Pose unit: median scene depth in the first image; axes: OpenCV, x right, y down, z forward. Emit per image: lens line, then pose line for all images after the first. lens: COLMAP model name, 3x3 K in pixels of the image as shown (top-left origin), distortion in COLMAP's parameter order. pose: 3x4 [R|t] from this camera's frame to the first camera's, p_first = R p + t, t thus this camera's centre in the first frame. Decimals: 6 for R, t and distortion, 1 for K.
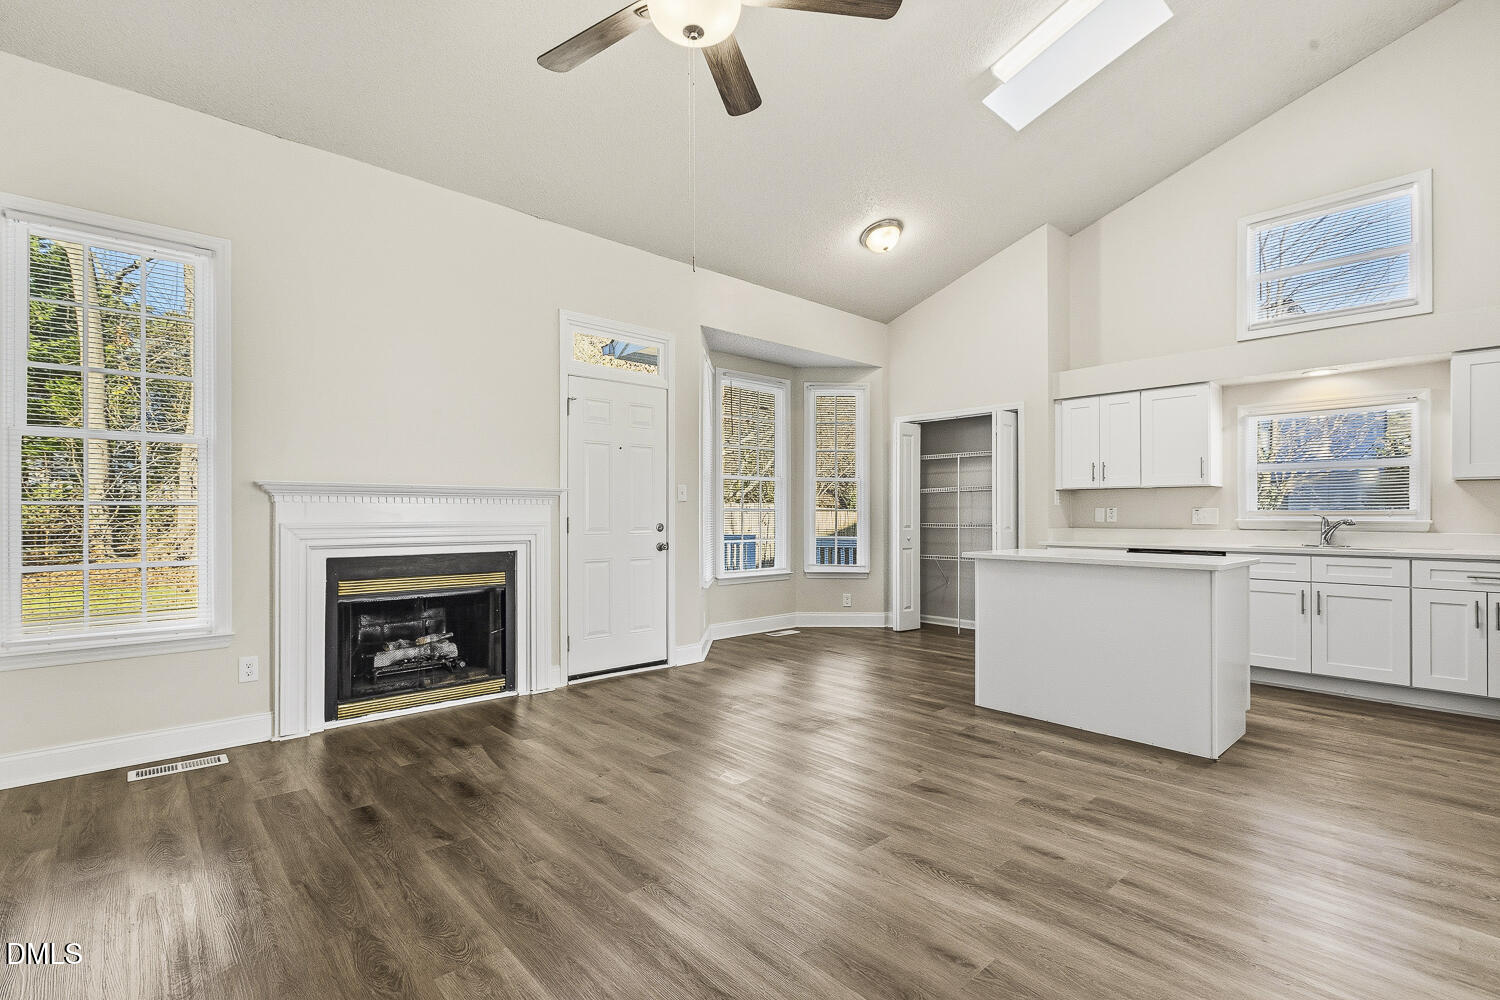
lens RADIAL K [[673.6, 0, 743.5], [0, 673.6, 509.5], [0, 0, 1]] dist [-0.003703, -0.000902]
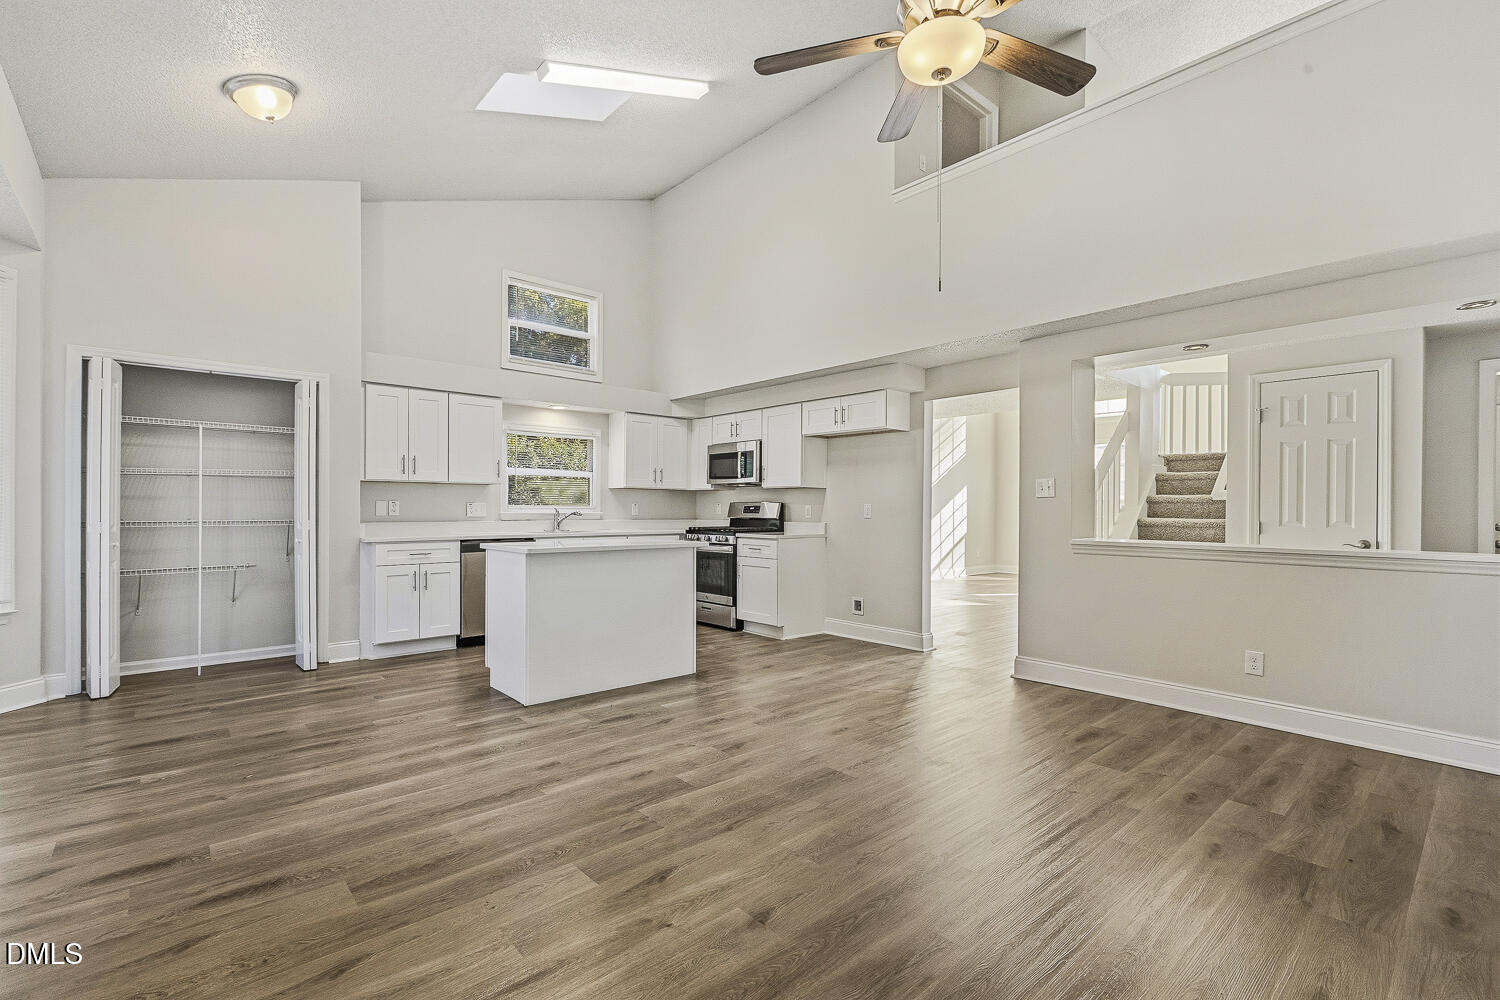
lens RADIAL K [[673.6, 0, 744.4], [0, 673.6, 510.8], [0, 0, 1]] dist [-0.003703, -0.000902]
pose [[0.014793, -0.002290, 0.999888, -0.686993], [-0.011736, 0.999928, 0.002464, 0.005419], [-0.999822, -0.011771, 0.014765, 0.757479]]
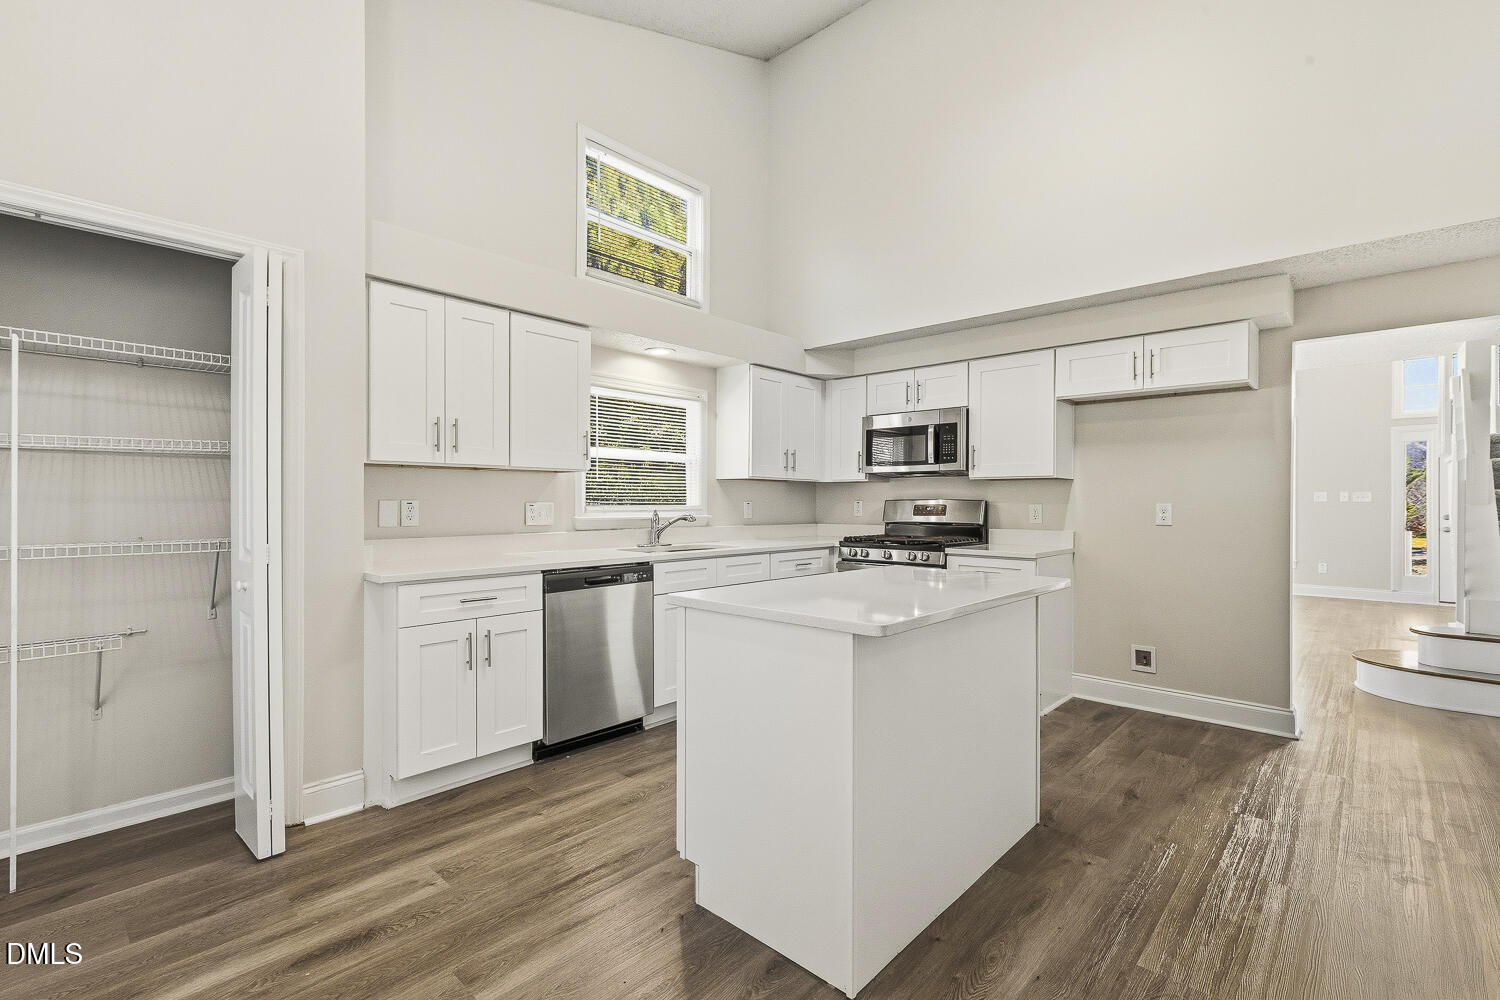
lens RADIAL K [[673.6, 0, 746.9], [0, 673.6, 505.6], [0, 0, 1]] dist [-0.003703, -0.000902]
pose [[-0.086078, -0.005918, 0.996271, -0.054934], [-0.009316, 0.999943, 0.005135, -0.006022], [-0.996245, -0.008839, -0.086128, 1.231188]]
